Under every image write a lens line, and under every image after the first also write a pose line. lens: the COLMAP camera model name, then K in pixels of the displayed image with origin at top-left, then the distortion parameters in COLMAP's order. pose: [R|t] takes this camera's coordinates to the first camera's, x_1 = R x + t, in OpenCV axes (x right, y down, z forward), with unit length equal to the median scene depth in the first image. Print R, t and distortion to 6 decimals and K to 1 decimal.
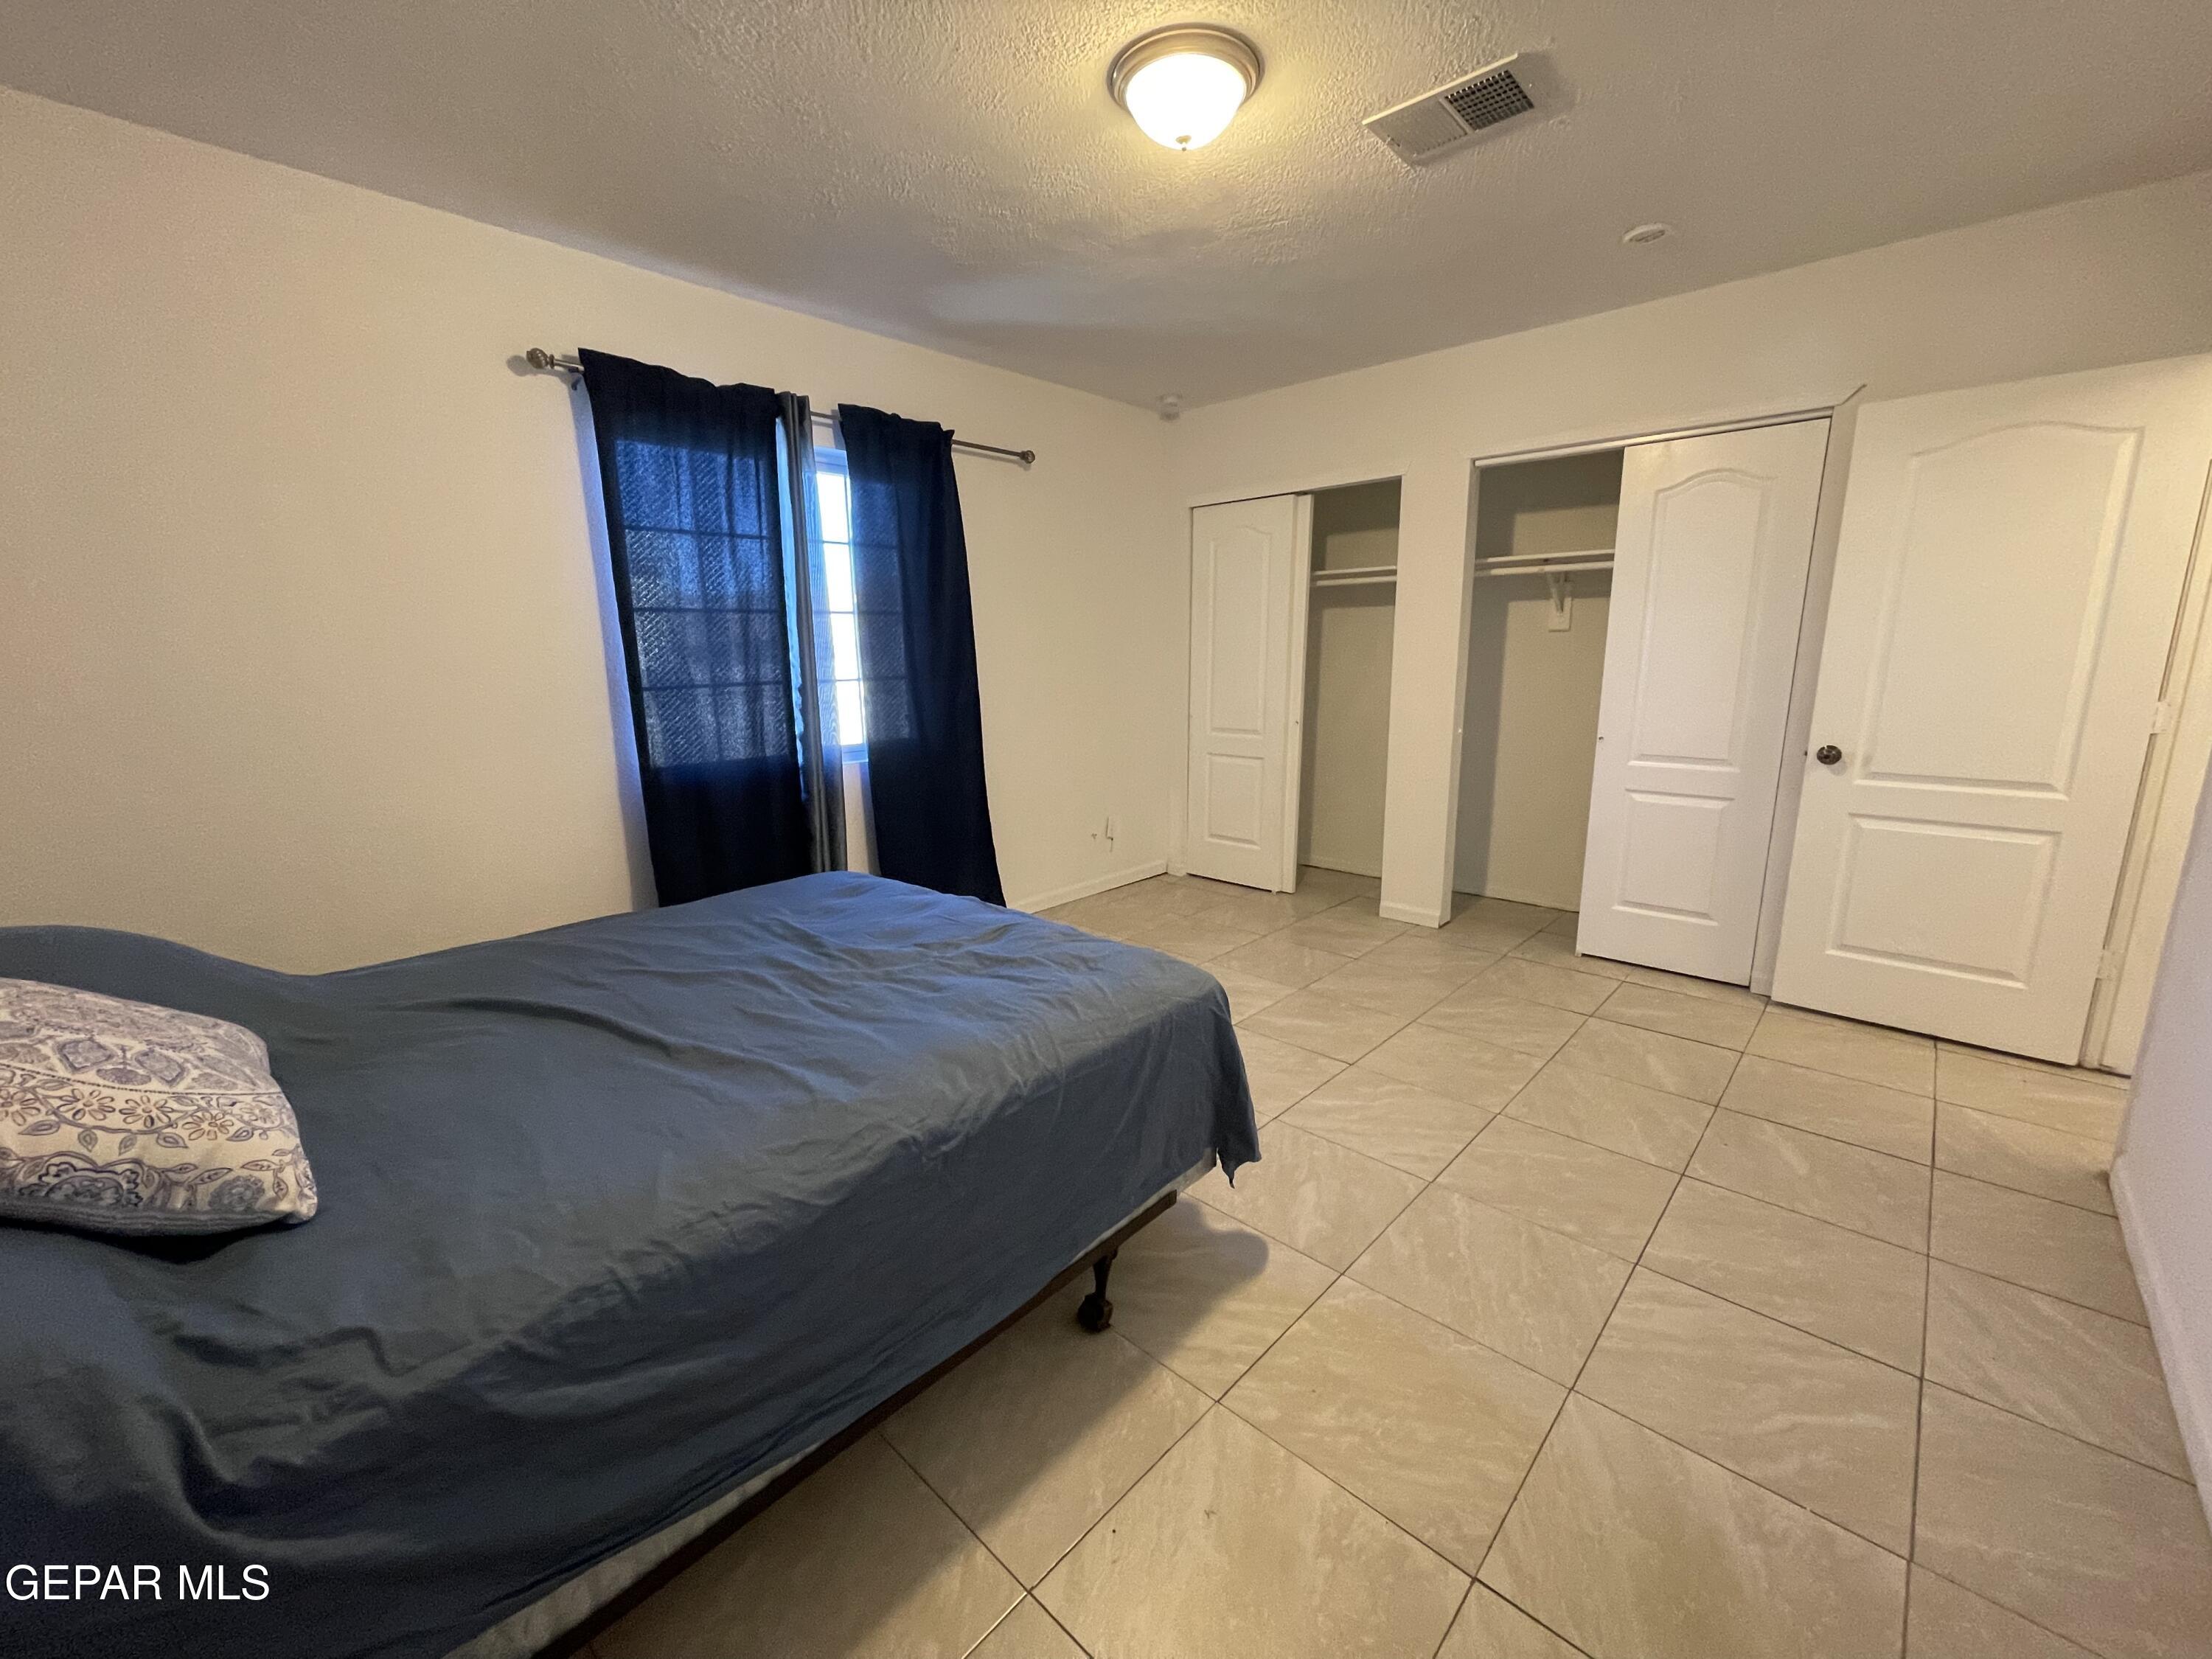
lens RADIAL K [[888.3, 0, 1088.3], [0, 888.3, 829.6], [0, 0, 1]] dist [-0.001293, -0.000113]
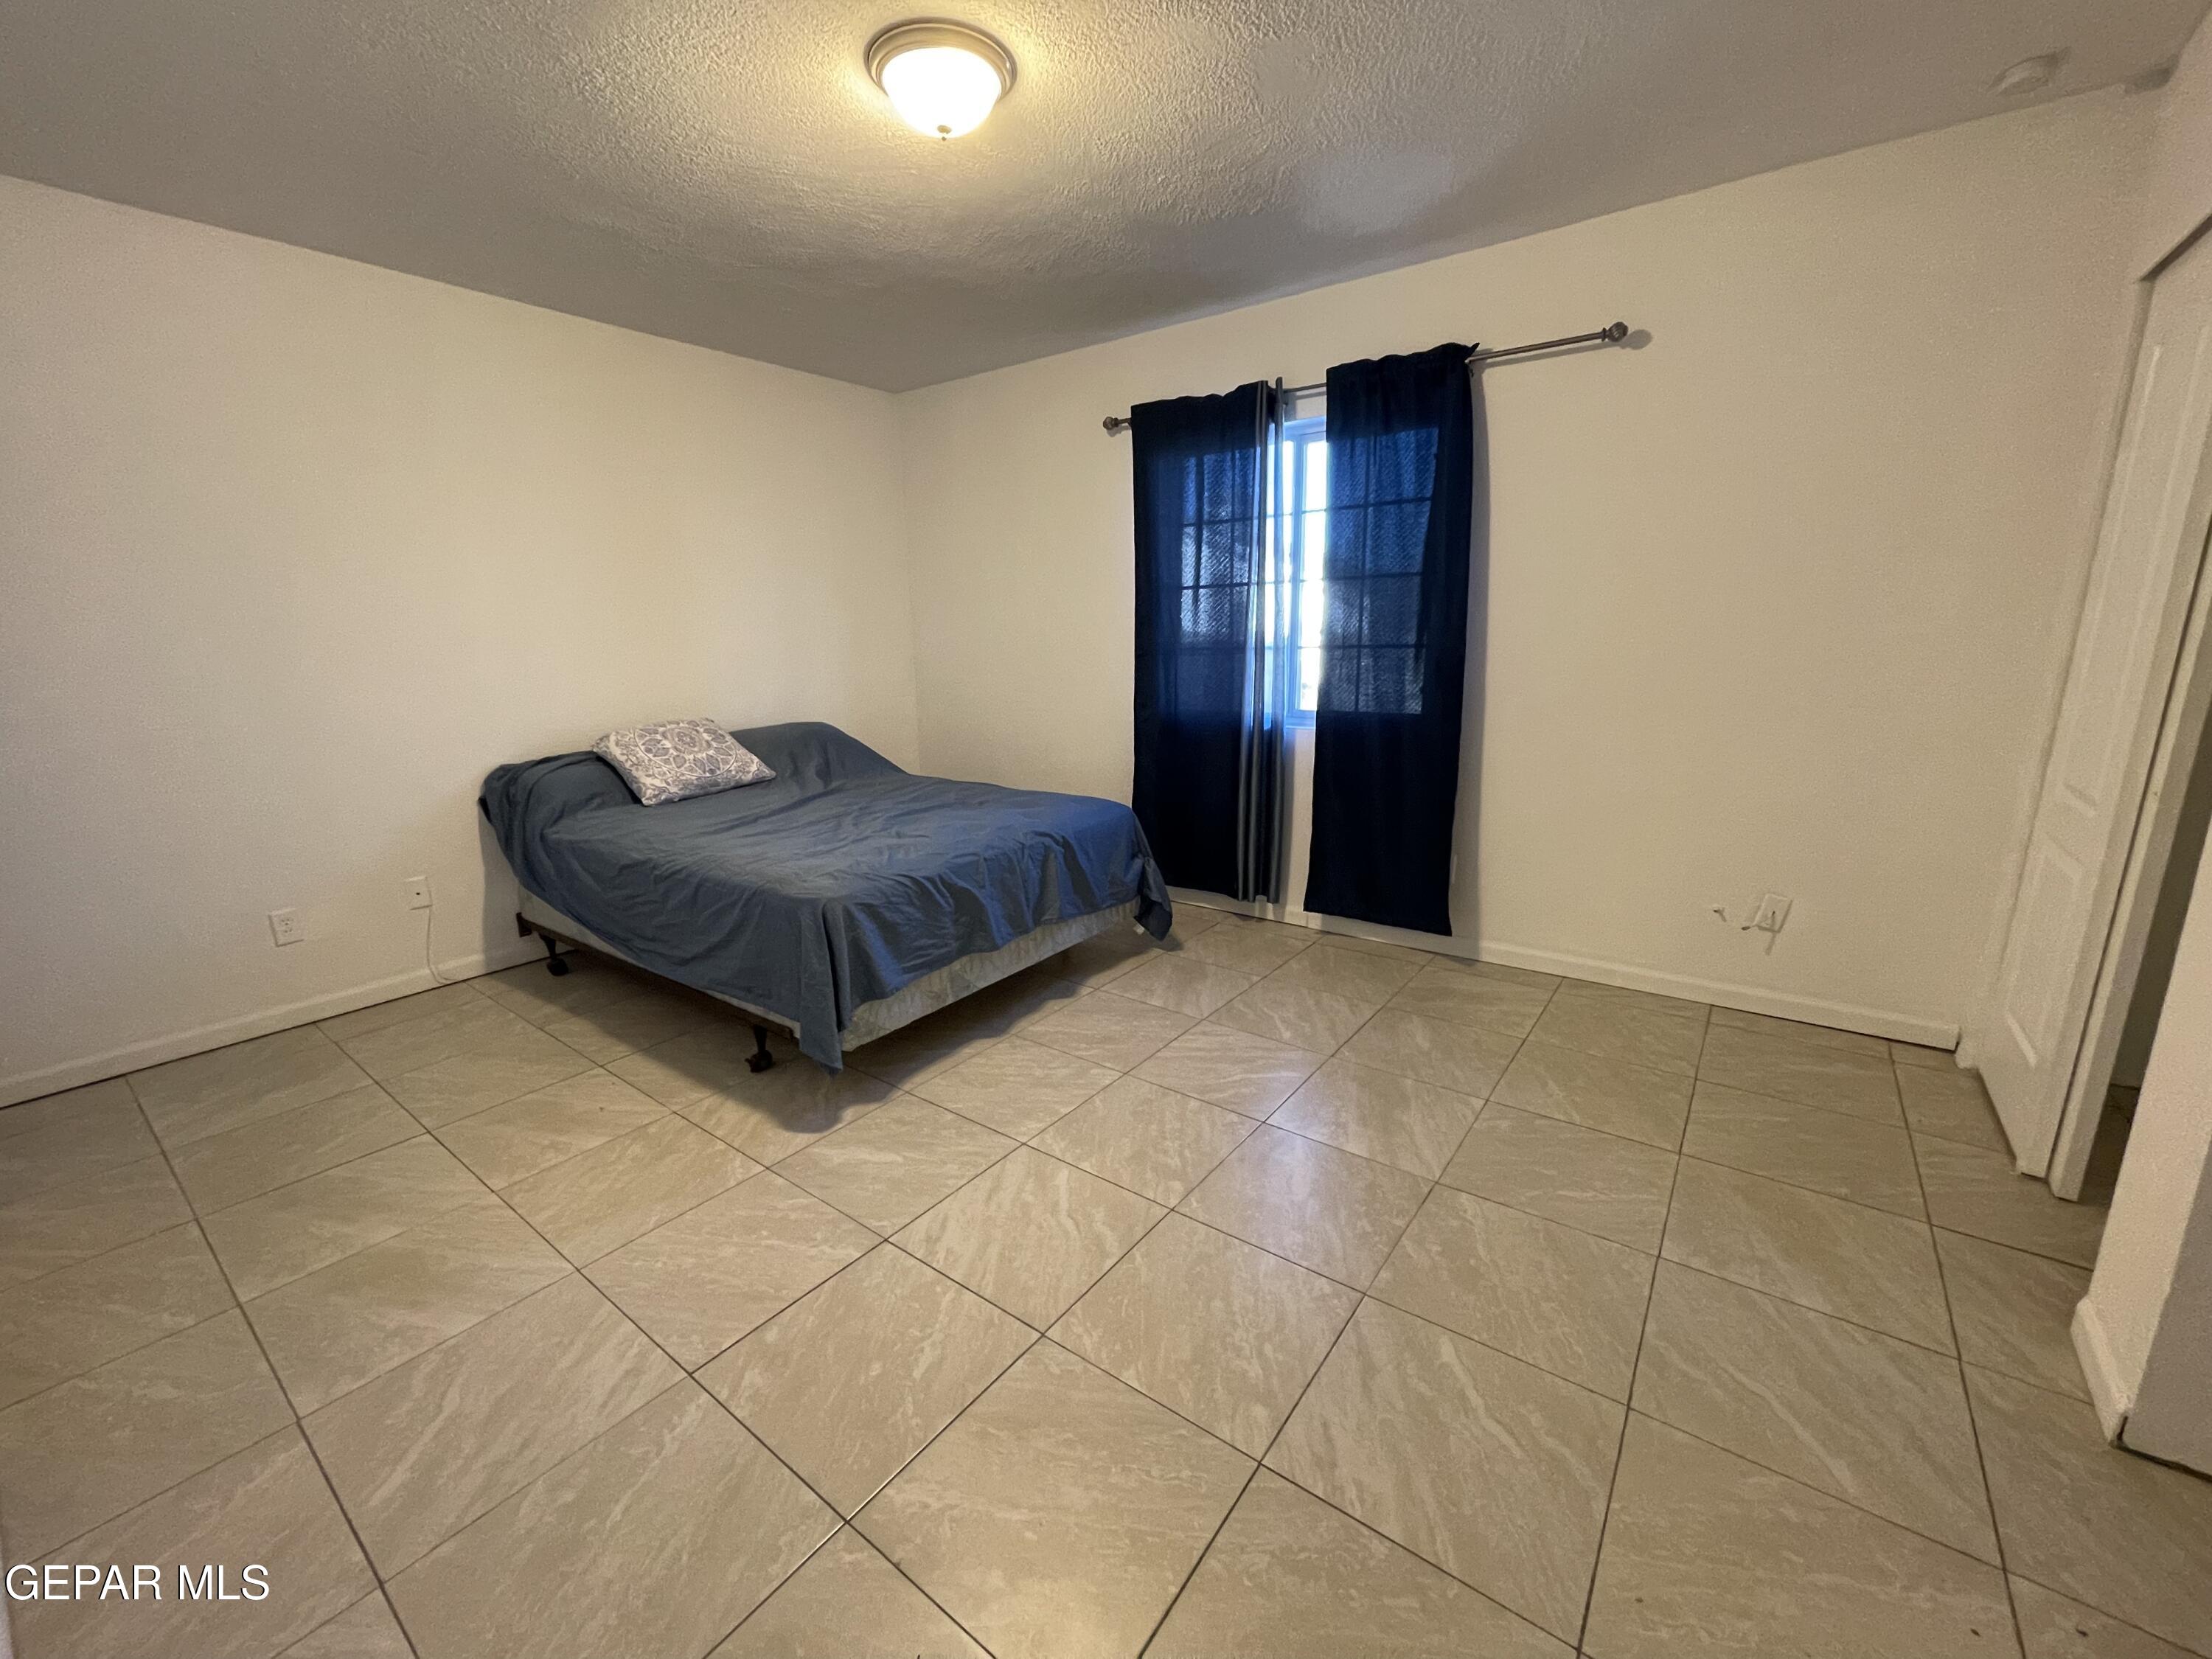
lens RADIAL K [[888.3, 0, 1100.6], [0, 888.3, 833.7], [0, 0, 1]] dist [-0.001293, -0.000113]
pose [[0.116015, 0.236170, -0.964761, 0.882934], [-0.182749, 0.959813, 0.212982, -0.163063], [0.976291, 0.151600, 0.154512, 0.766472]]
